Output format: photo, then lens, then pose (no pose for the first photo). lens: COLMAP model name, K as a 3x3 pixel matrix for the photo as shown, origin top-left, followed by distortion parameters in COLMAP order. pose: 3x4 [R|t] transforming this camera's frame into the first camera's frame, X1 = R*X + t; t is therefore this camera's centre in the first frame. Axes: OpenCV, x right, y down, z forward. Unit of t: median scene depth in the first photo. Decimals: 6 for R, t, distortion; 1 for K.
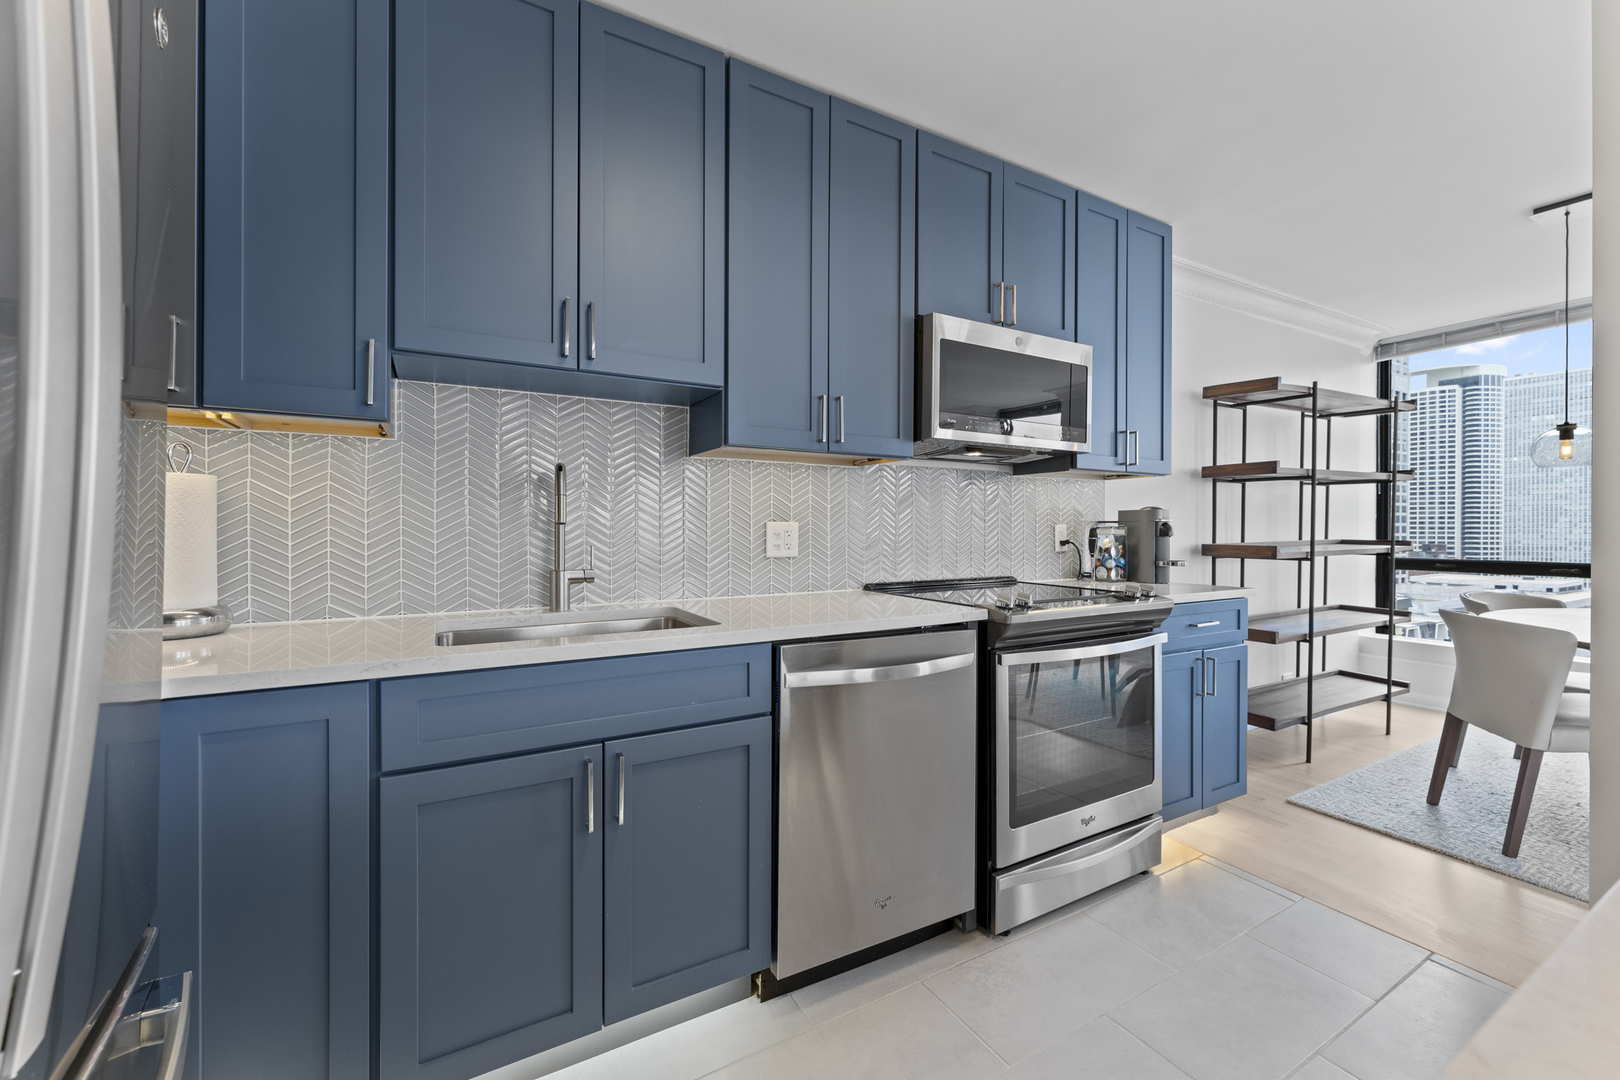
lens RADIAL K [[661.4, 0, 820.9], [0, 661.4, 528.4], [0, 0, 1]] dist [0.004150, -0.000228]
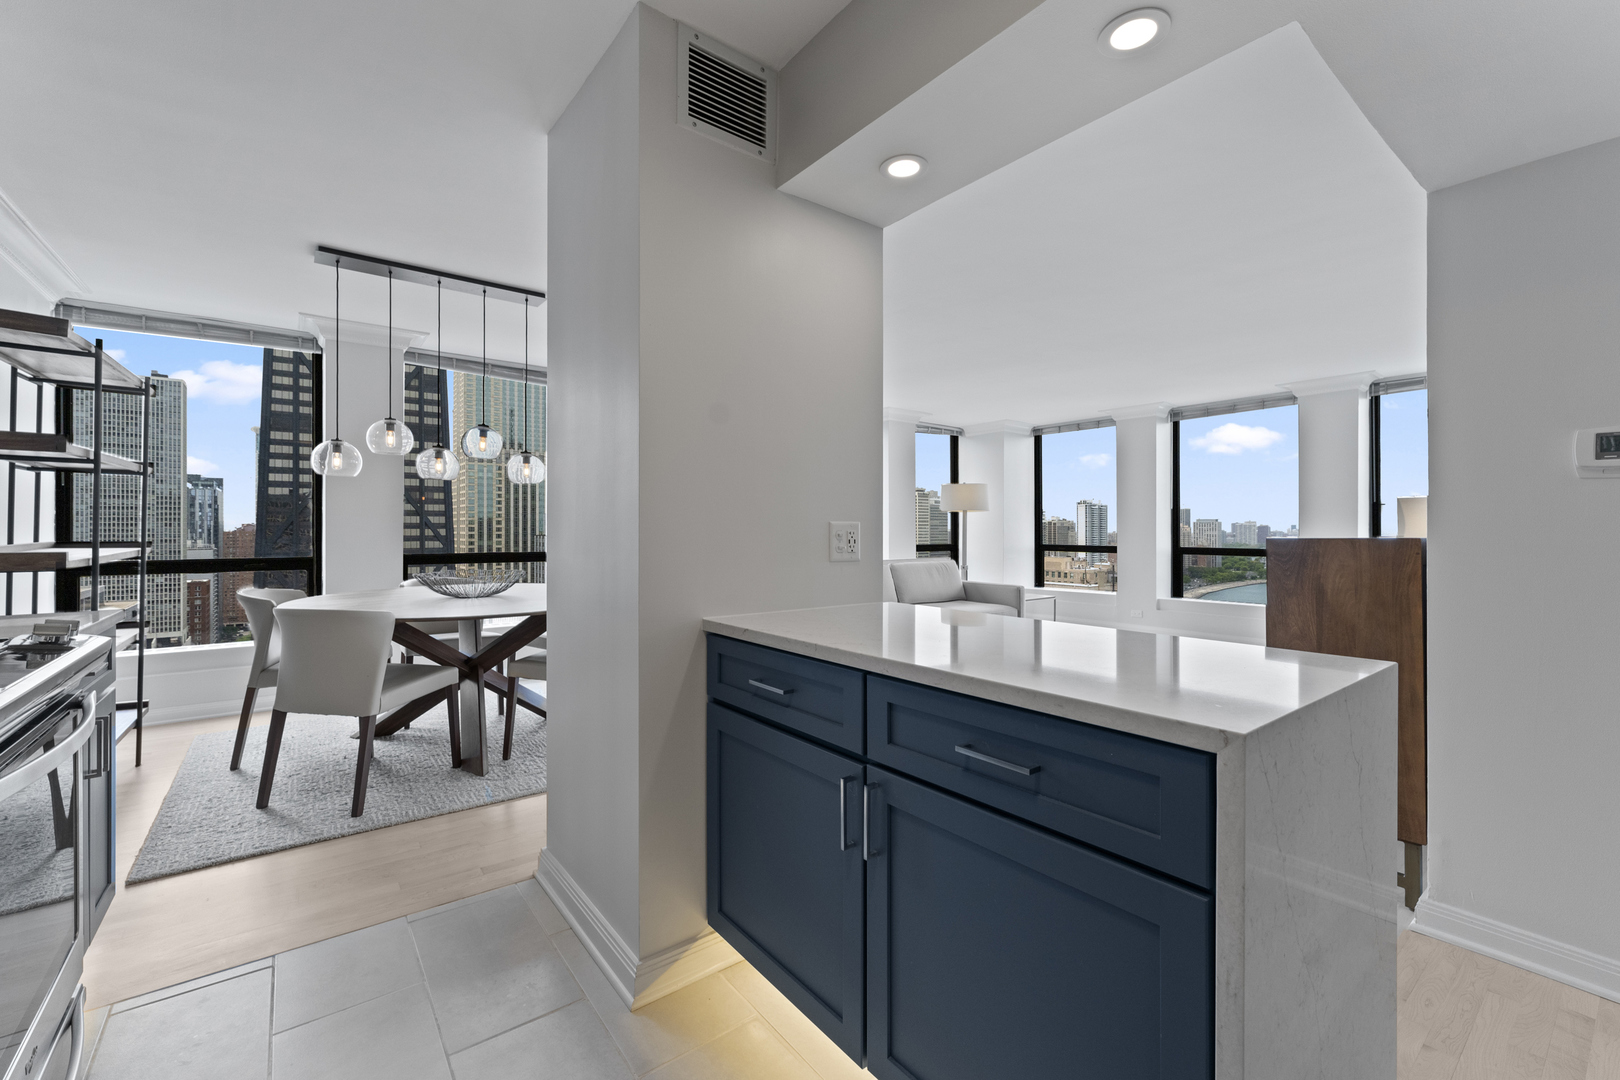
lens RADIAL K [[661.4, 0, 814.3], [0, 661.4, 531.7], [0, 0, 1]] dist [0.004150, -0.000228]
pose [[-0.134980, -0.007088, 0.990823, -0.123668], [0.002077, 0.999970, 0.007437, 0.000189], [-0.990846, 0.003062, -0.134962, 0.242908]]
